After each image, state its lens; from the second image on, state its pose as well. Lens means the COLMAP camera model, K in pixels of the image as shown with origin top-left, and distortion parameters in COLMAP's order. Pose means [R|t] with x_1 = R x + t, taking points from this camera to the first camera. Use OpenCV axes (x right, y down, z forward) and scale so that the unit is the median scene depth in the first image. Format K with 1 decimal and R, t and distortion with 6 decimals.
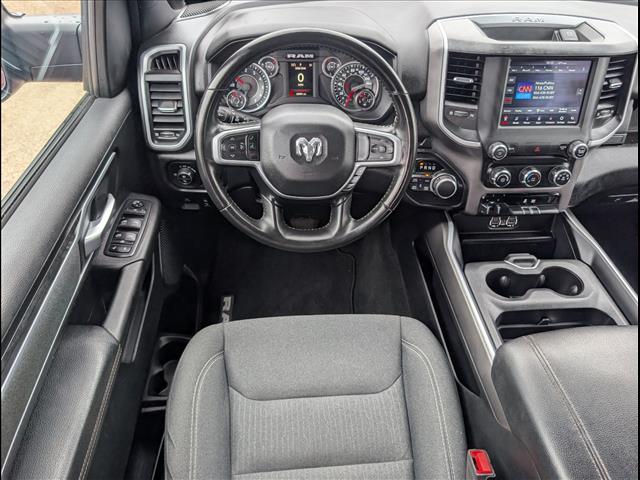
lens RADIAL K [[457.8, 0, 322.7], [0, 457.8, 227.6], [0, 0, 1]] dist [-0.005500, -0.000570]
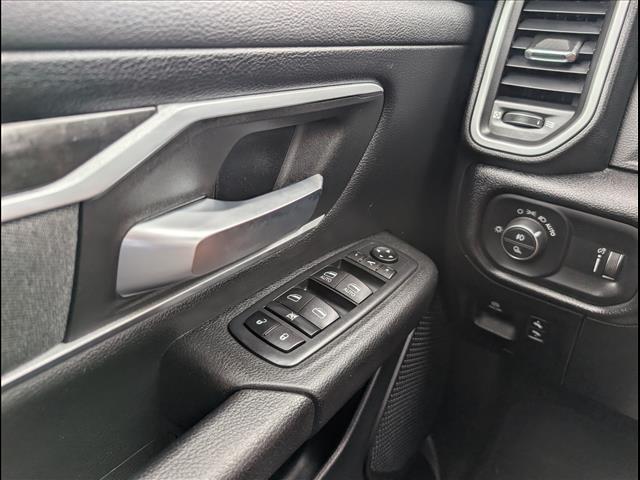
lens RADIAL K [[457.8, 0, 322.7], [0, 457.8, 227.6], [0, 0, 1]] dist [-0.005500, -0.000570]
pose [[0.759644, 0.263532, -0.594552, -0.215711], [-0.436371, 0.884409, -0.165532, 0.017247], [0.482204, 0.385190, 0.786834, 0.654455]]
